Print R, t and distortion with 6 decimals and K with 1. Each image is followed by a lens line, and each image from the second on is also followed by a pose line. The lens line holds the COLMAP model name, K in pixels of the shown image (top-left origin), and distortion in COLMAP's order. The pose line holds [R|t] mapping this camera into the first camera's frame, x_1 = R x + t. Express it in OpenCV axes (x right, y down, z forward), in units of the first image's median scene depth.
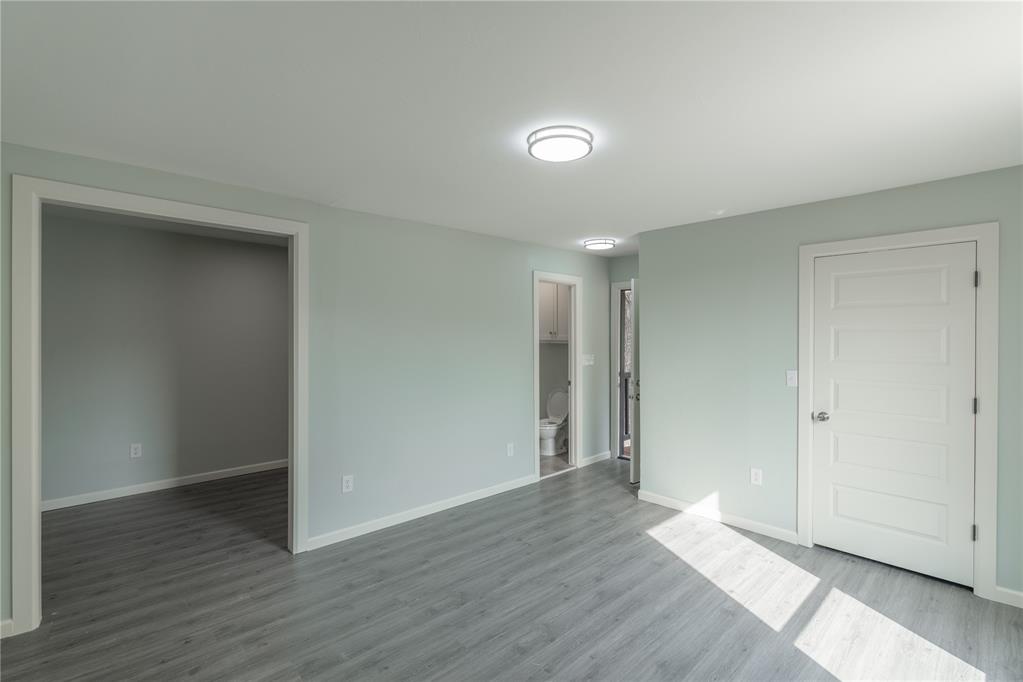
lens RADIAL K [[464.6, 0, 514.4], [0, 464.6, 338.6], [0, 0, 1]] dist [-0.002627, 0.003022]
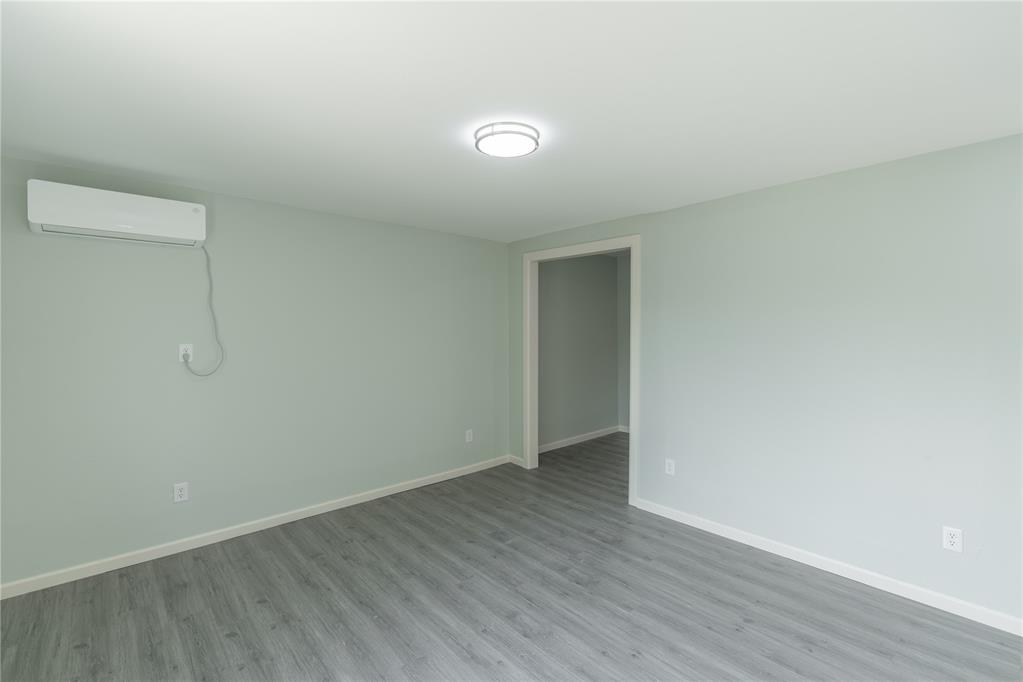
lens RADIAL K [[464.6, 0, 516.0], [0, 464.6, 334.5], [0, 0, 1]] dist [-0.002627, 0.003022]
pose [[-0.015838, 0.015168, -0.999760, 0.992544], [-0.004970, 0.999871, 0.015248, -0.010053], [0.999862, 0.005210, -0.015760, 0.923075]]
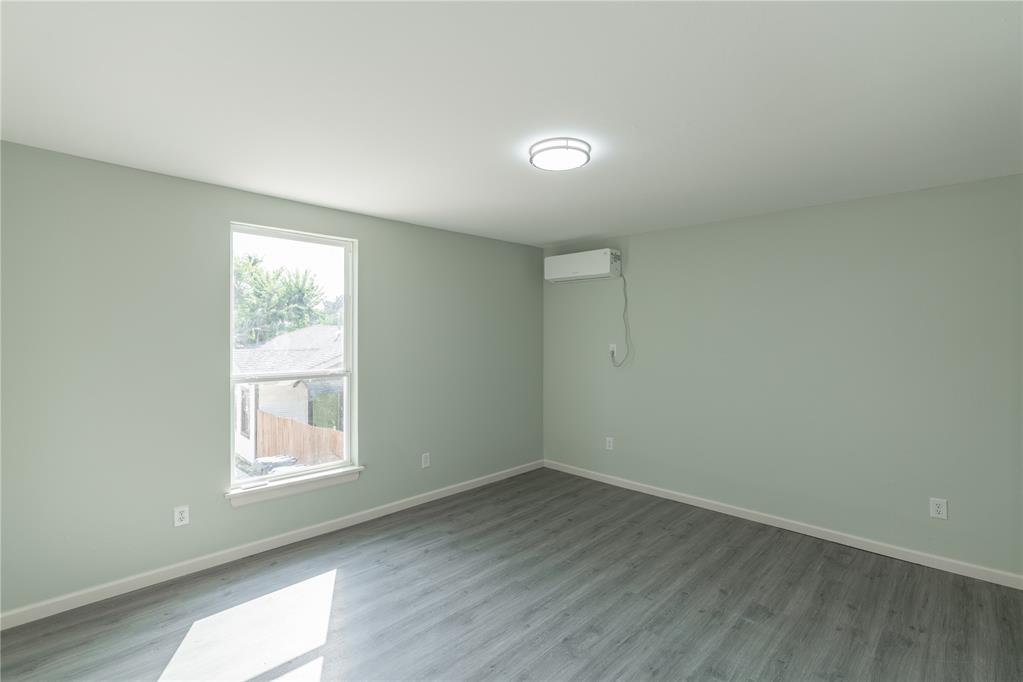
lens RADIAL K [[464.6, 0, 511.2], [0, 464.6, 338.3], [0, 0, 1]] dist [-0.002627, 0.003022]
pose [[-0.999284, -0.001800, -0.037784, 0.220795], [-0.002425, 0.999861, 0.016499, -0.012271], [0.037749, 0.016579, -0.999150, 1.843318]]
